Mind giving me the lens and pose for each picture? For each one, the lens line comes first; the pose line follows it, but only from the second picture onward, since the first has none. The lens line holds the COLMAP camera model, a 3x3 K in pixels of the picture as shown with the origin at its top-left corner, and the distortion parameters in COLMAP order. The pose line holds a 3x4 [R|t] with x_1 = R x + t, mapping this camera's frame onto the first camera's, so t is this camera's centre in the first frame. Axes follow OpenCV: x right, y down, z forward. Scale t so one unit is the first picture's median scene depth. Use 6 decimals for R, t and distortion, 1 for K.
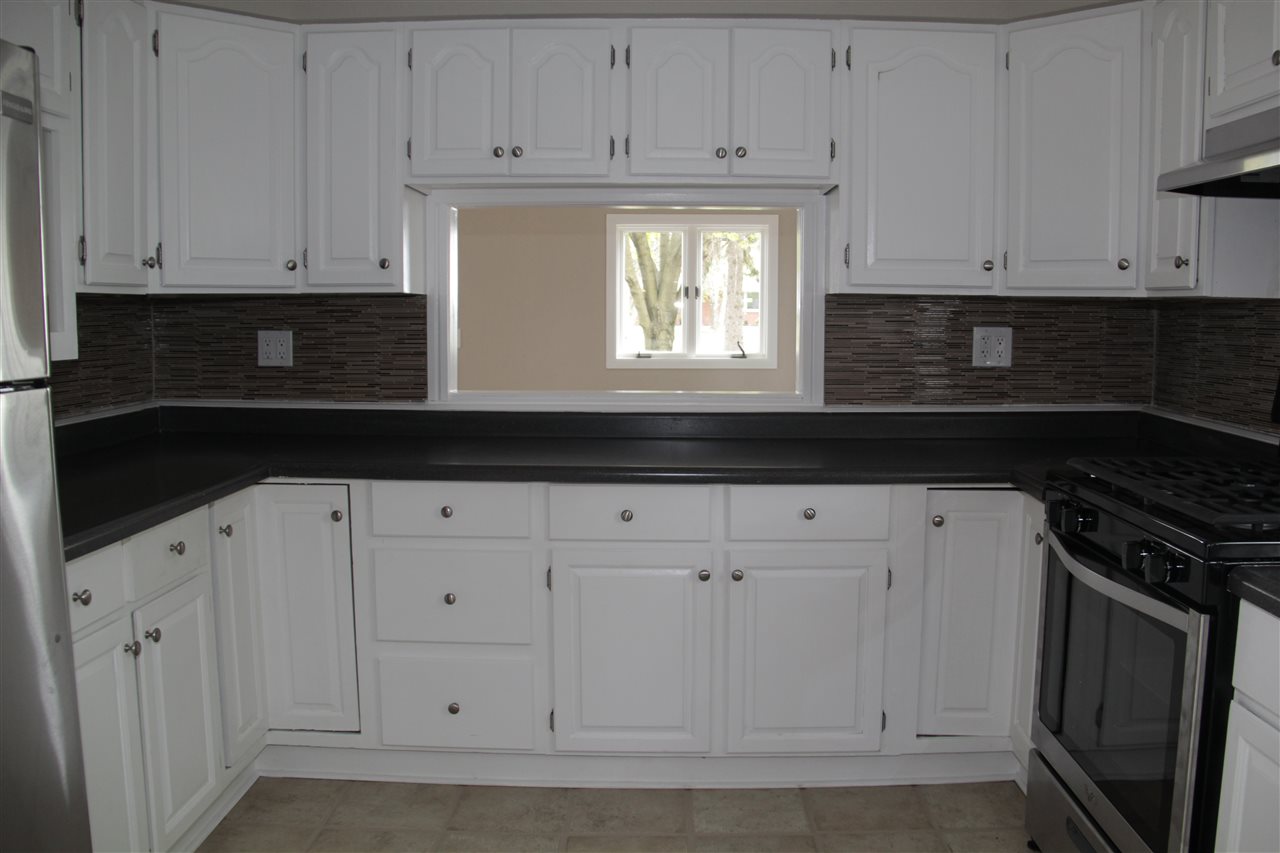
lens RADIAL K [[1062.4, 0, 660.9], [0, 1062.4, 420.2], [0, 0, 1]] dist [-0.195281, 0.148513]
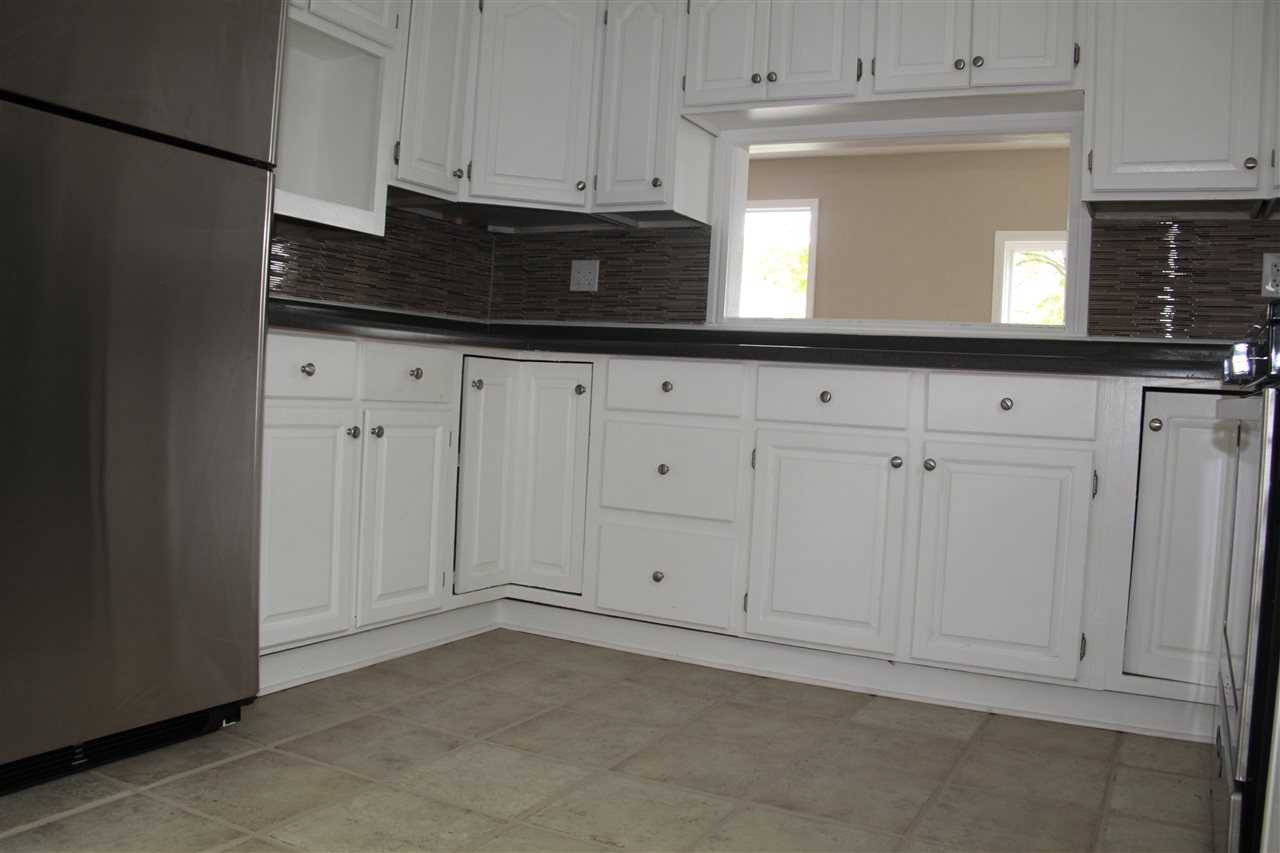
lens RADIAL K [[1062.4, 0, 660.9], [0, 1062.4, 420.2], [0, 0, 1]] dist [-0.195281, 0.148513]
pose [[0.893022, 0.055802, -0.446540, 0.254760], [-0.096313, 0.992989, -0.068526, 0.177859], [0.439585, 0.104203, 0.892136, 0.023094]]
